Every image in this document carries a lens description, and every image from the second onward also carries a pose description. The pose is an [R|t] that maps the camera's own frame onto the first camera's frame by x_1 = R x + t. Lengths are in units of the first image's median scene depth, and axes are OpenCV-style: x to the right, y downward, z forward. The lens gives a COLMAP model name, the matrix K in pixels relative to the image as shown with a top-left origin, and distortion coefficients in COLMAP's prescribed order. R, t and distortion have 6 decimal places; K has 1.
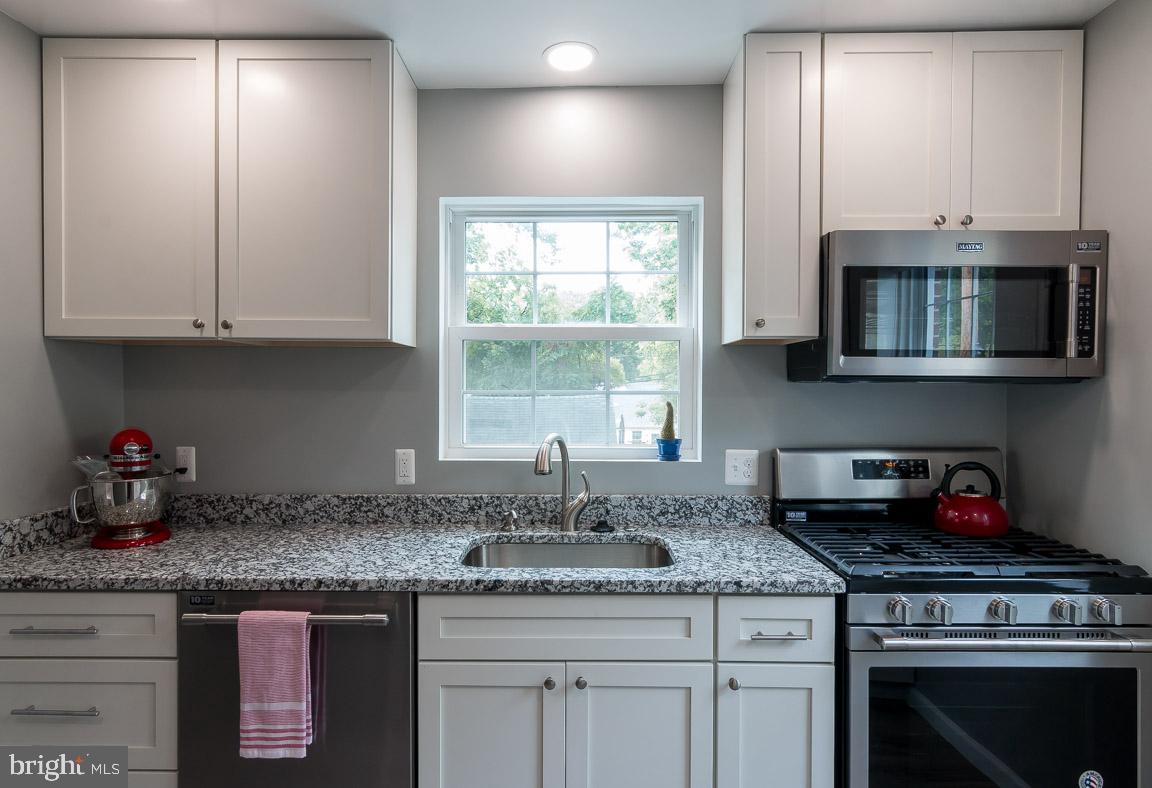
lens RADIAL K [[612.4, 0, 571.2], [0, 612.4, 391.5], [0, 0, 1]] dist [-0.000723, -0.000383]
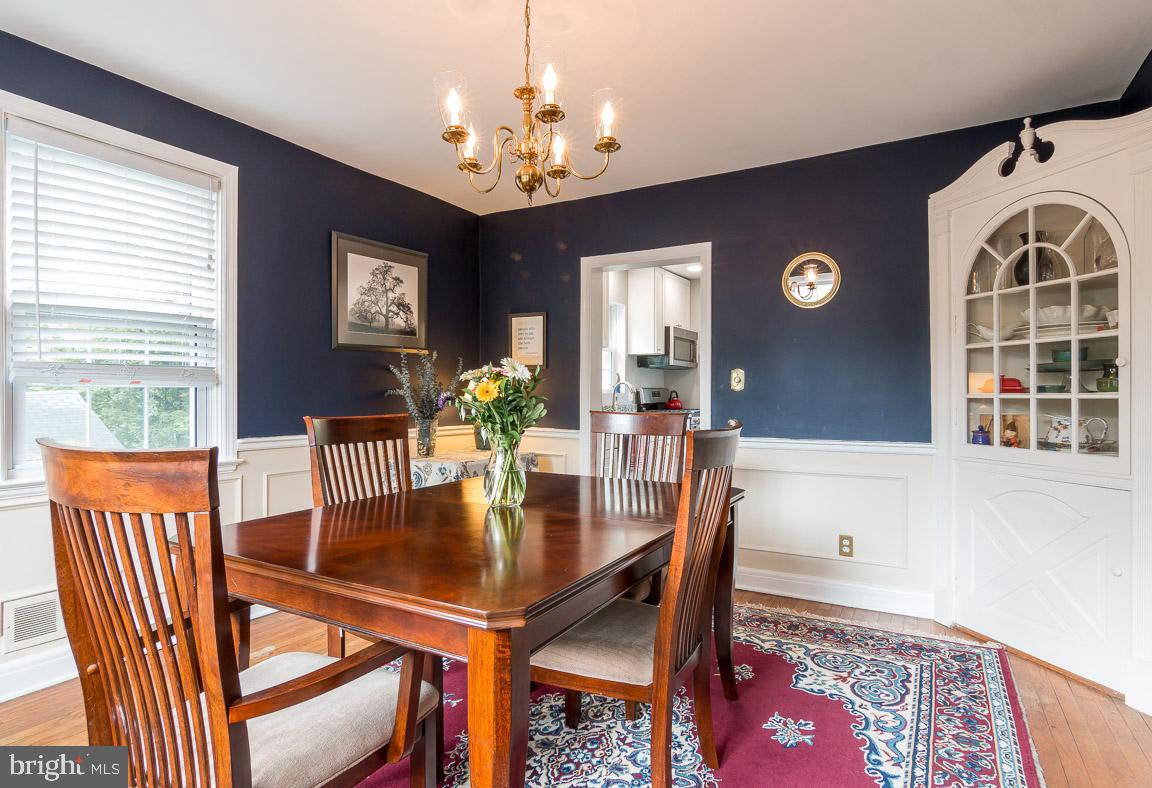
lens RADIAL K [[617.5, 0, 574.1], [0, 617.5, 392.5], [0, 0, 1]] dist [-0.001685, -0.000845]
pose [[0.490635, -0.001116, 0.871364, -2.535333], [0.008901, 0.999953, -0.003731, 0.119274], [-0.871320, 0.009587, 0.490622, -0.248701]]
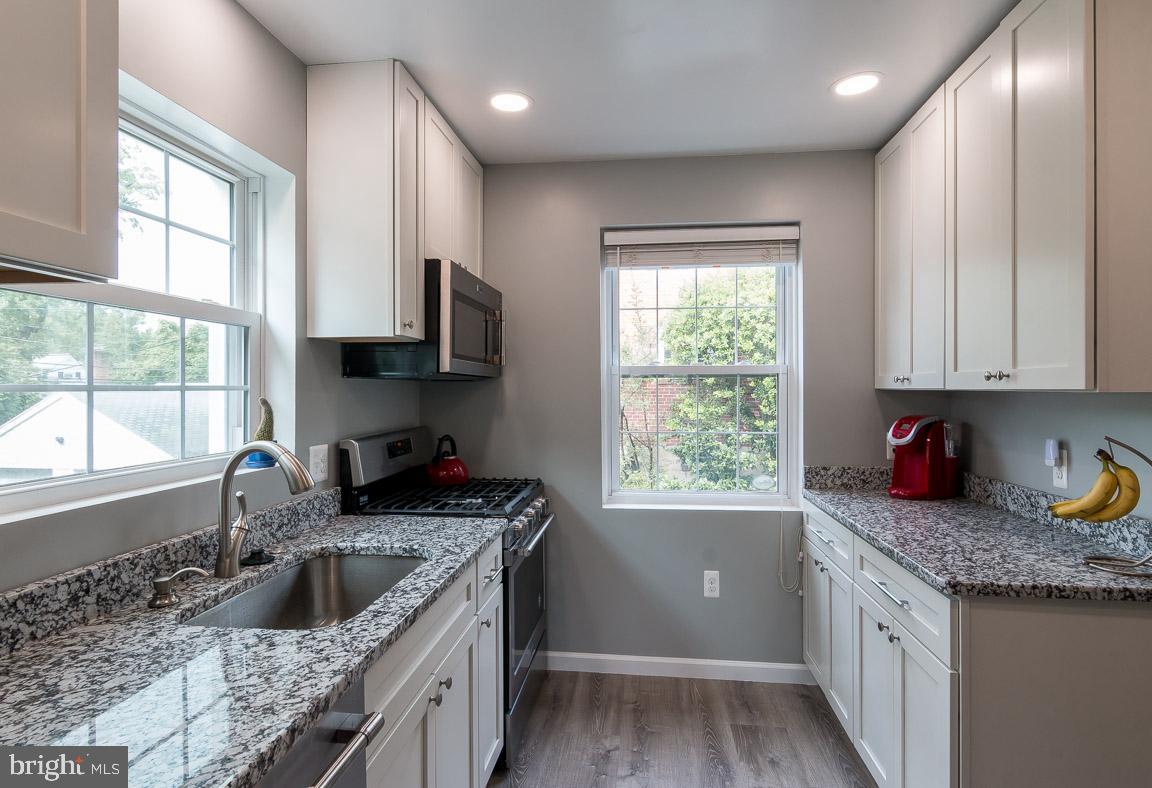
lens RADIAL K [[606.8, 0, 572.4], [0, 606.8, 390.2], [0, 0, 1]] dist [-0.002696, 0.000762]
pose [[0.106758, -0.004495, 0.994275, -0.655733], [0.010025, 0.999944, 0.003445, 0.007106], [-0.994235, 0.009600, 0.106797, 0.497030]]
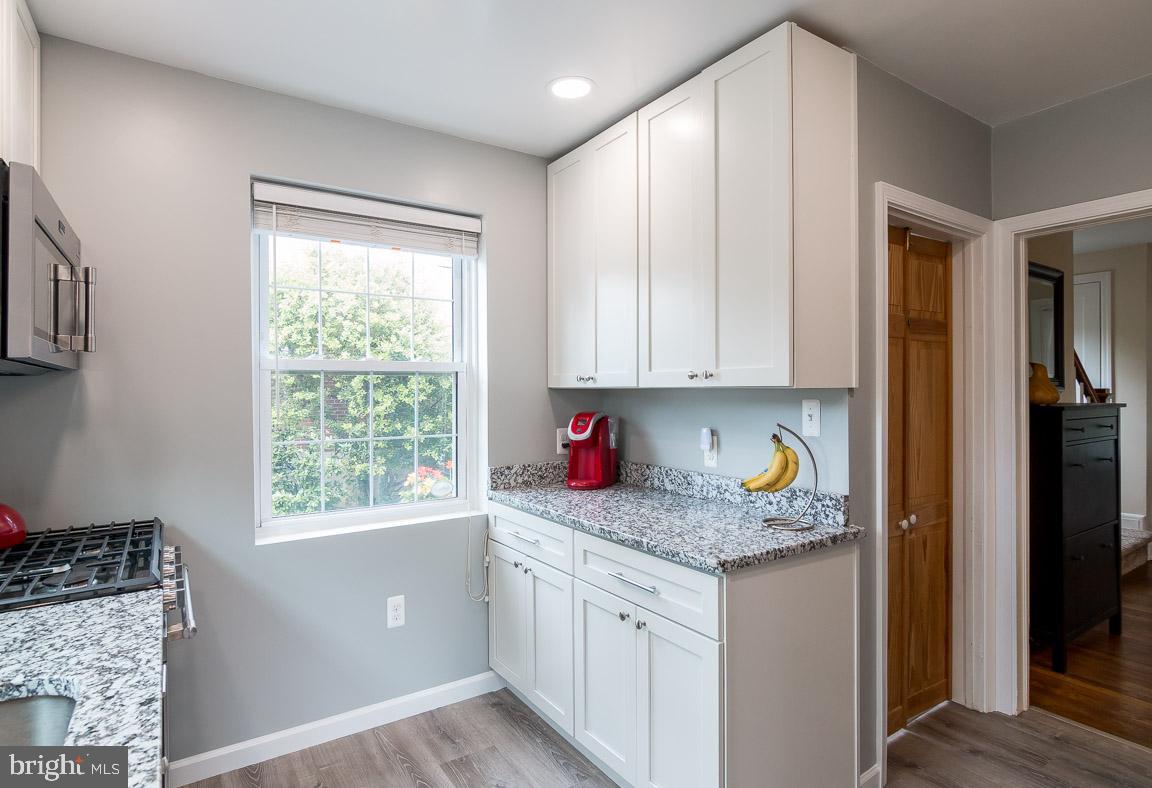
lens RADIAL K [[606.8, 0, 572.4], [0, 606.8, 390.2], [0, 0, 1]] dist [-0.002696, 0.000762]
pose [[-0.567657, -0.000899, 0.823265, -0.450736], [0.009635, 0.999924, 0.007735, 0.010709], [-0.823209, 0.012323, -0.567605, 0.713981]]
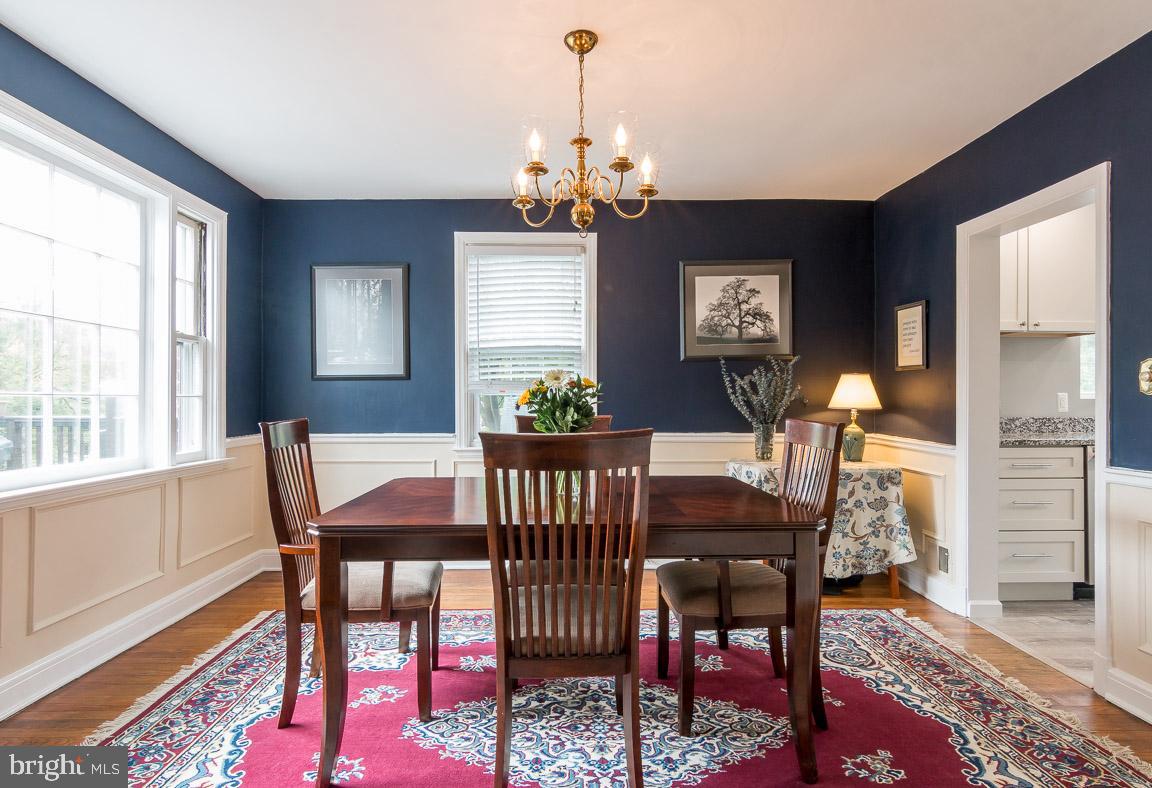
lens RADIAL K [[617.7, 0, 573.0], [0, 617.7, 398.0], [0, 0, 1]] dist [0.002303, 0.000556]
pose [[0.999180, -0.004359, 0.040252, -1.842630], [0.004595, 0.999973, -0.005777, 0.116543], [-0.040225, 0.005957, 0.999173, -0.802876]]
